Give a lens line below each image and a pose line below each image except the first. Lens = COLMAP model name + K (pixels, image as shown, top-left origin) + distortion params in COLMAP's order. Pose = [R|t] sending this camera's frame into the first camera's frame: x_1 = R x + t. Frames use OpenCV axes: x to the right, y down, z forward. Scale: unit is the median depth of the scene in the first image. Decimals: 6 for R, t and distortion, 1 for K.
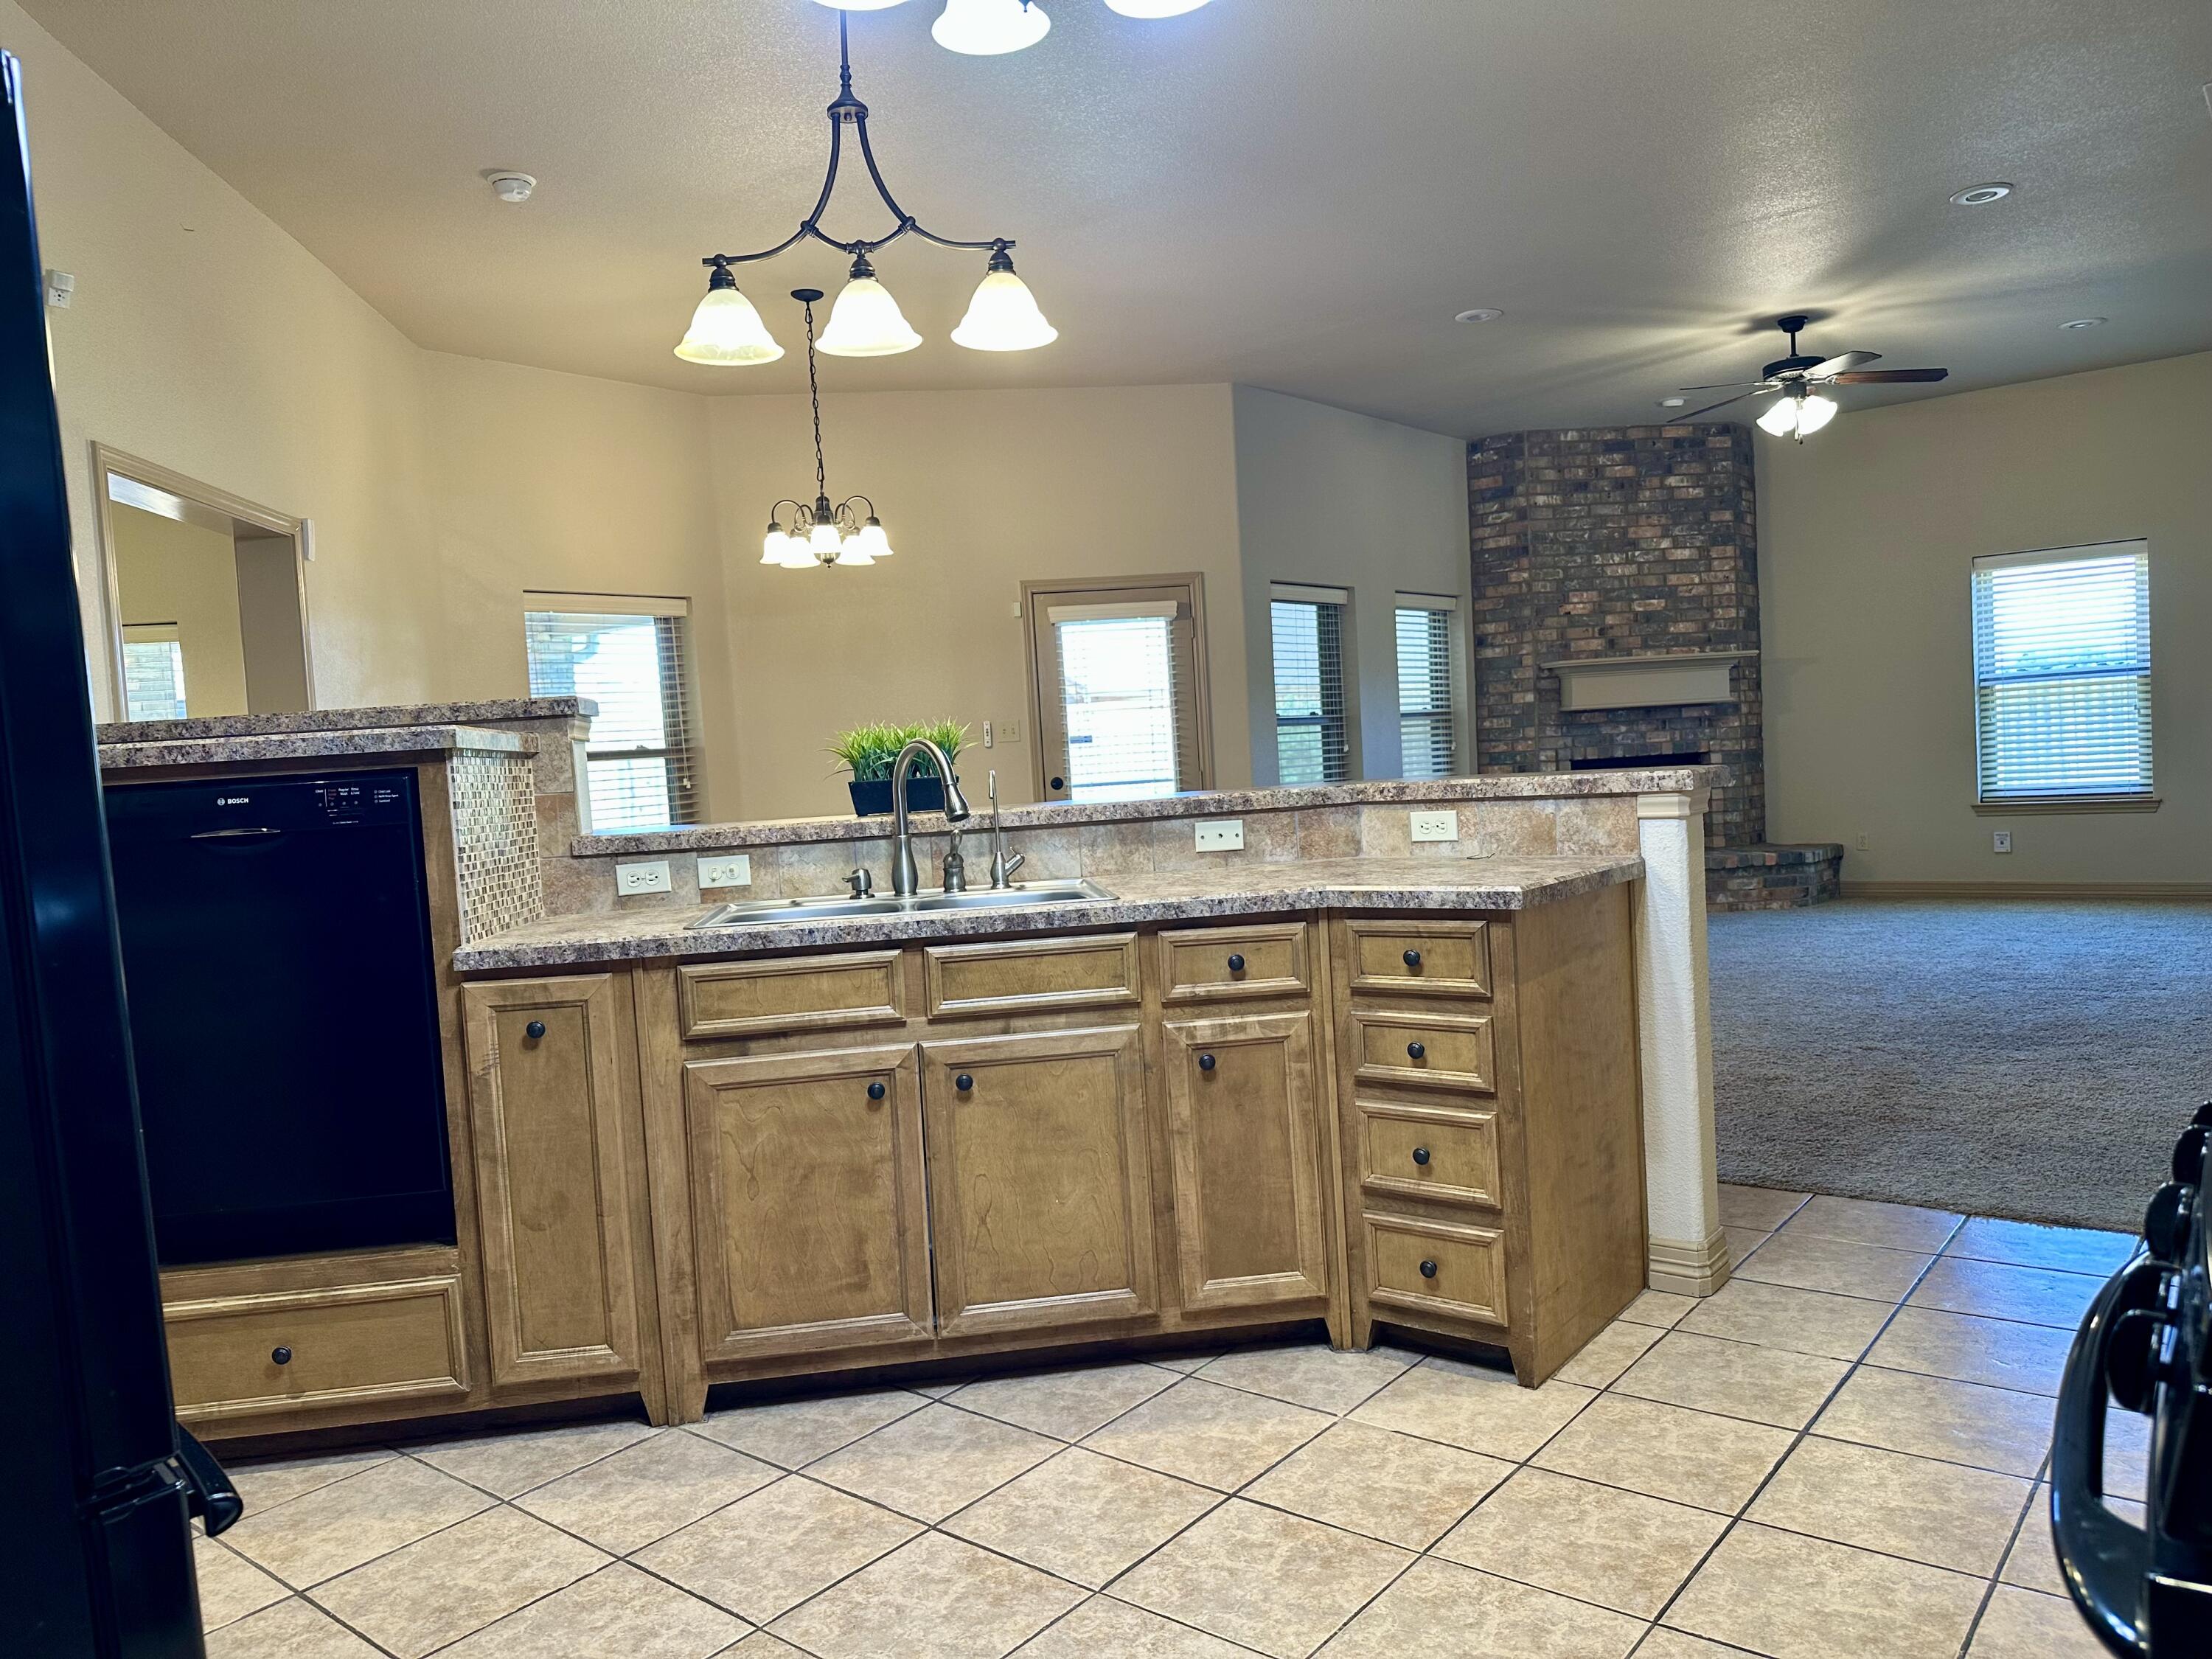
lens RADIAL K [[1531.9, 0, 1111.4], [0, 1531.9, 836.9], [0, 0, 1]] dist [0.074441, -0.090217]
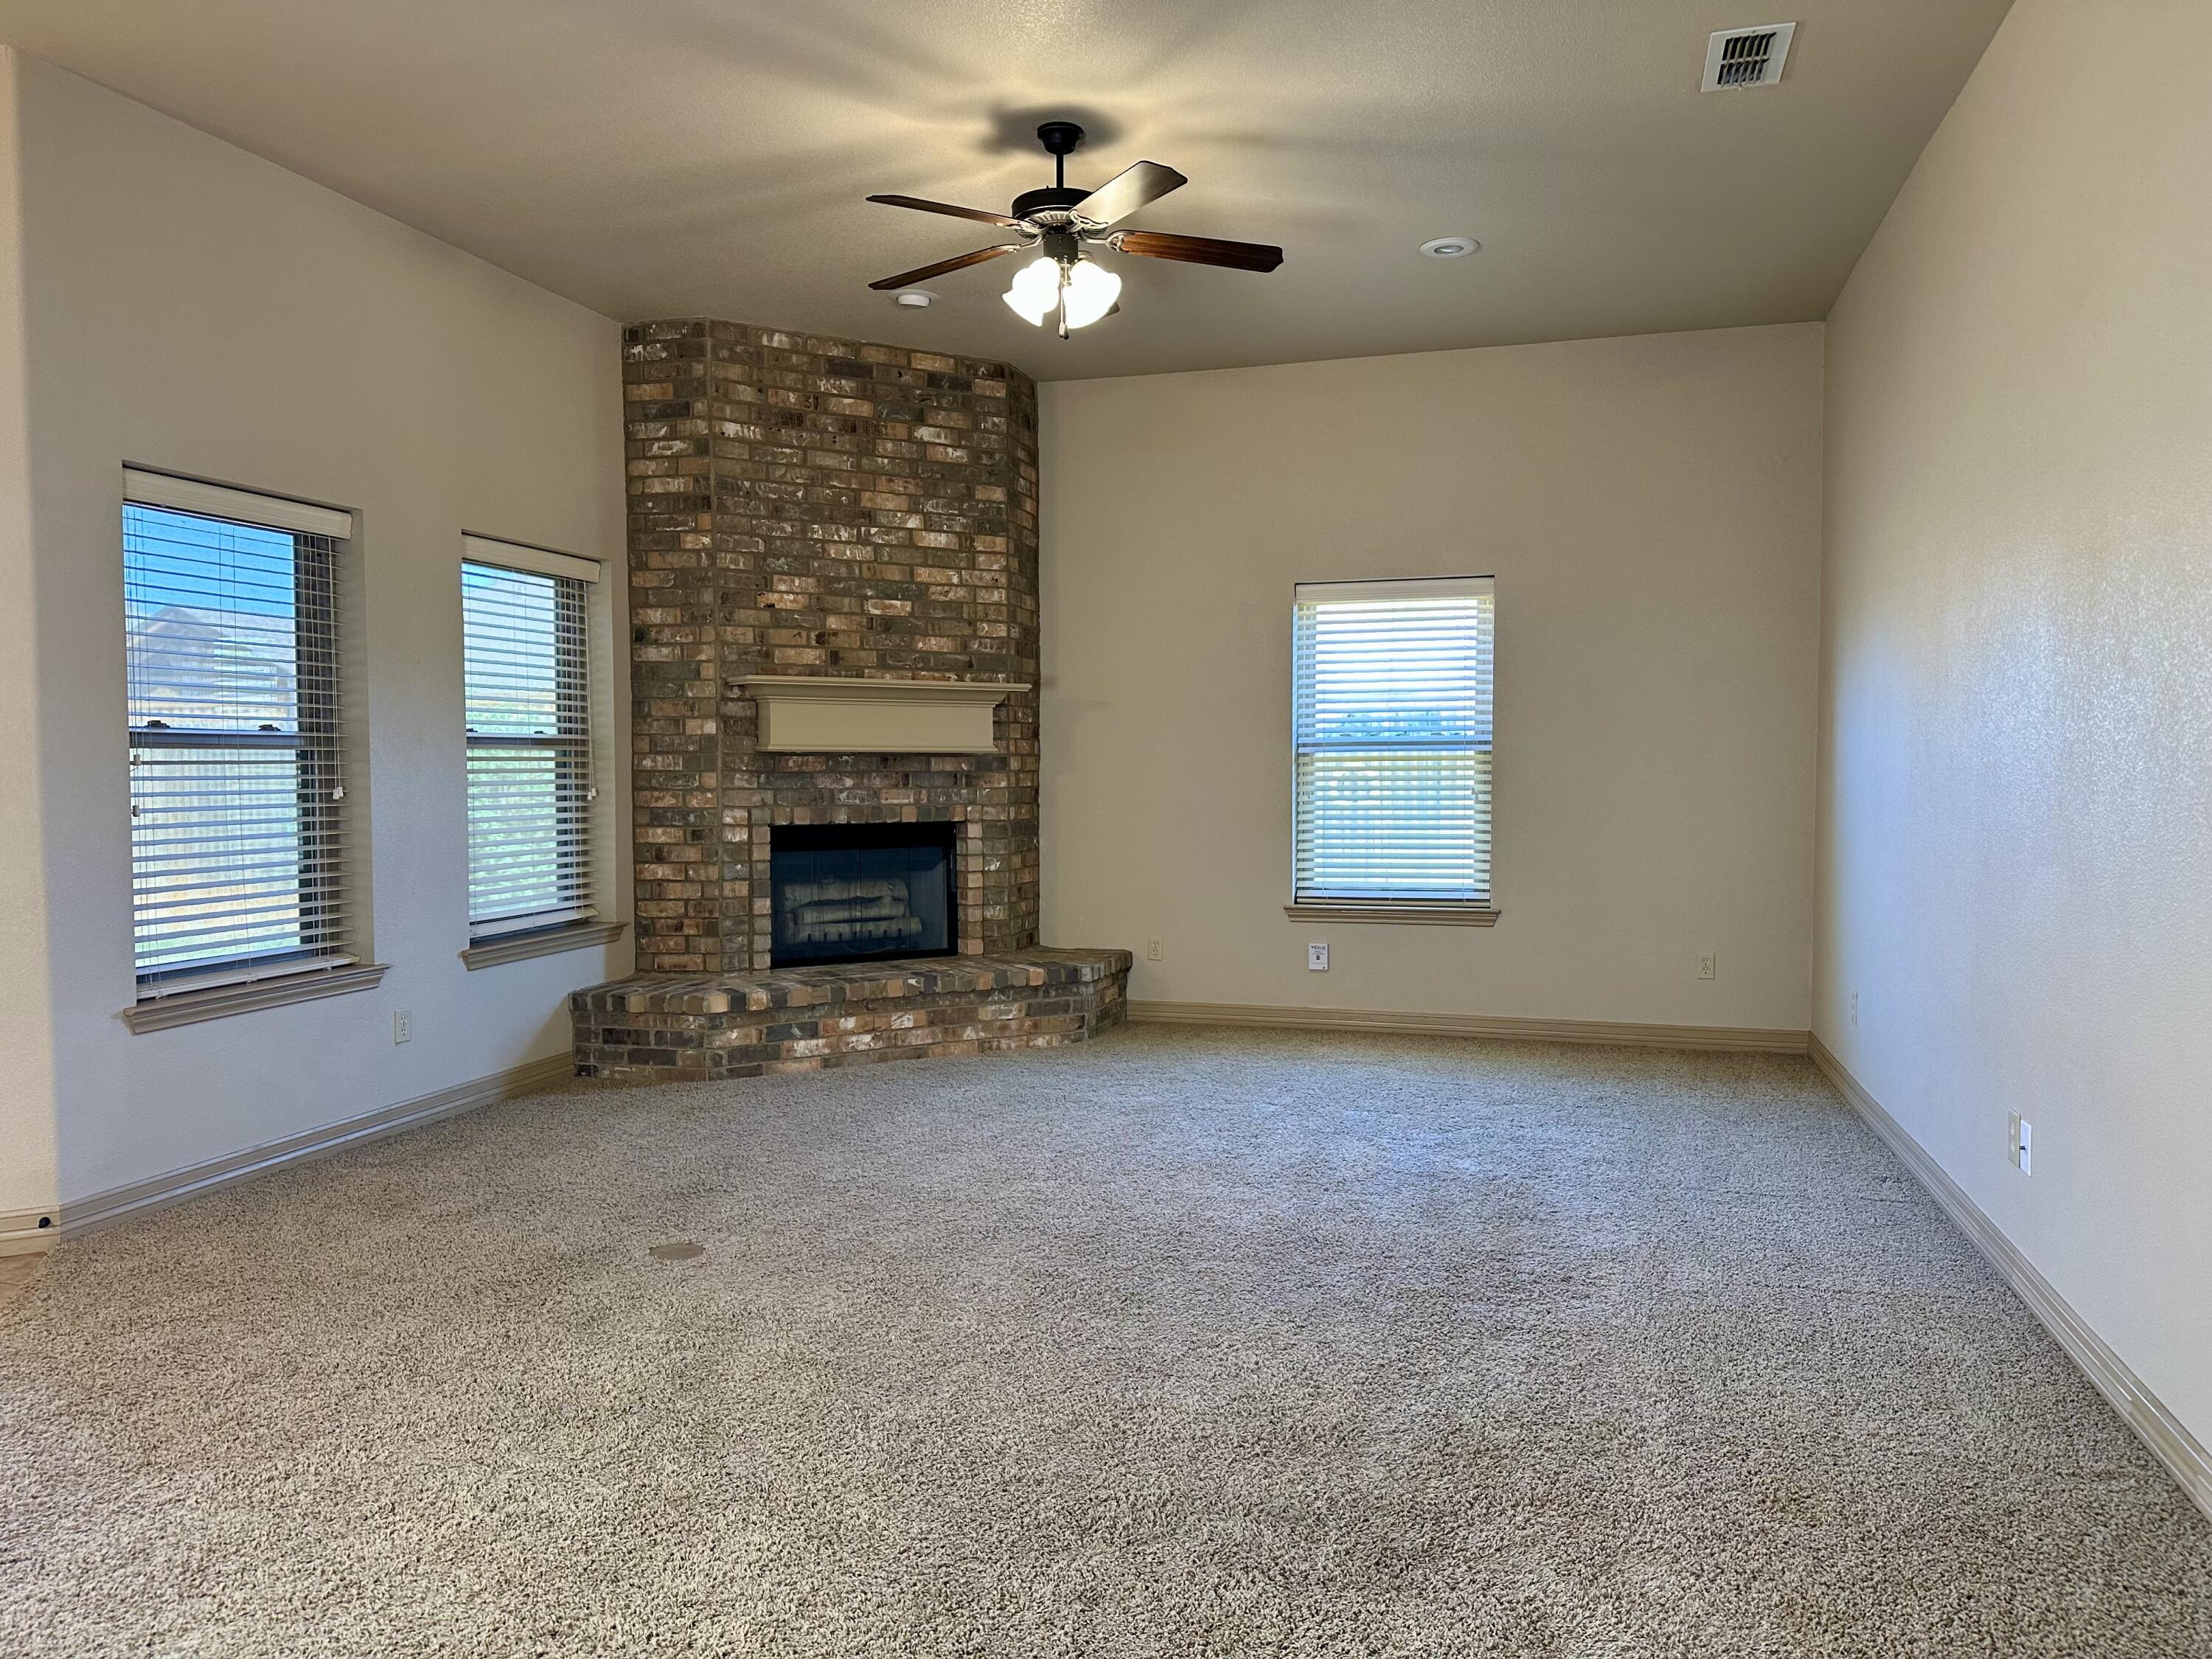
lens RADIAL K [[1538.4, 0, 1119.5], [0, 1538.4, 829.6], [0, 0, 1]] dist [0.056181, -0.057833]
pose [[0.914868, 0.042220, 0.401539, 0.169228], [-0.032367, 0.998986, -0.031292, -0.031800], [-0.402453, 0.015631, 0.915307, 0.326664]]
